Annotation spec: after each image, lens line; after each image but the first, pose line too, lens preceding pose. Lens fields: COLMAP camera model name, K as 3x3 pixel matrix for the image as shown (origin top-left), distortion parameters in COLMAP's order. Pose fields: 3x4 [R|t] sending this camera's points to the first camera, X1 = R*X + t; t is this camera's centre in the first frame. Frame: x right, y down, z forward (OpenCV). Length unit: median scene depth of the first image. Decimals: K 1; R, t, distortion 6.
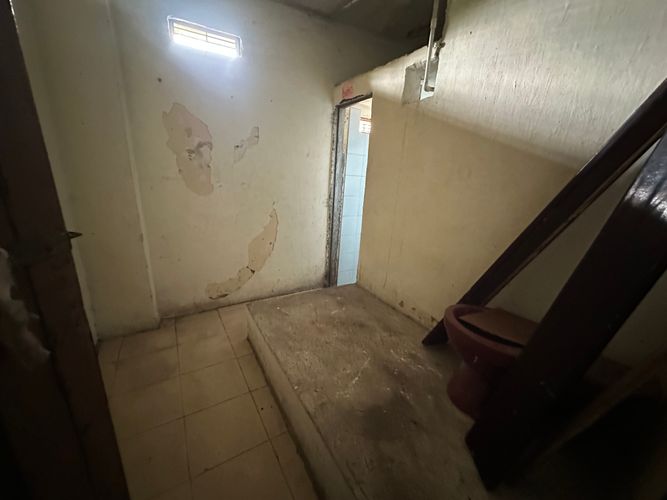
lens RADIAL K [[267.4, 0, 334.1], [0, 267.4, 248.6], [0, 0, 1]] dist [-0.001744, 0.000119]
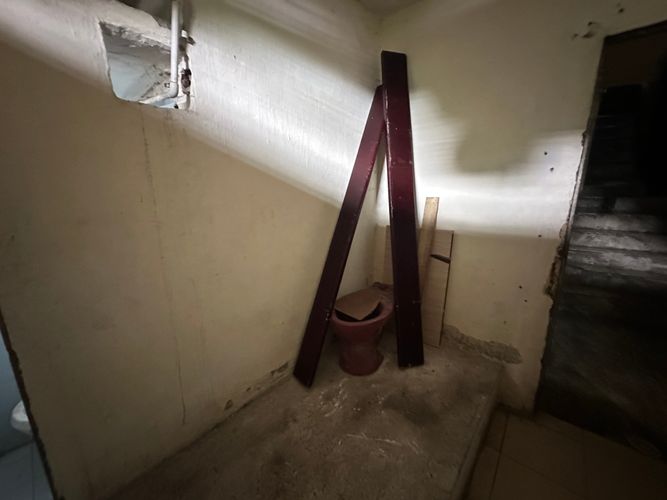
lens RADIAL K [[267.4, 0, 329.2], [0, 267.4, 252.4], [0, 0, 1]] dist [-0.001744, 0.000119]
pose [[-0.304452, -0.265634, 0.914739, -0.502871], [0.275054, 0.894902, 0.351419, -0.453038], [-0.911951, 0.358593, -0.199391, 1.084027]]
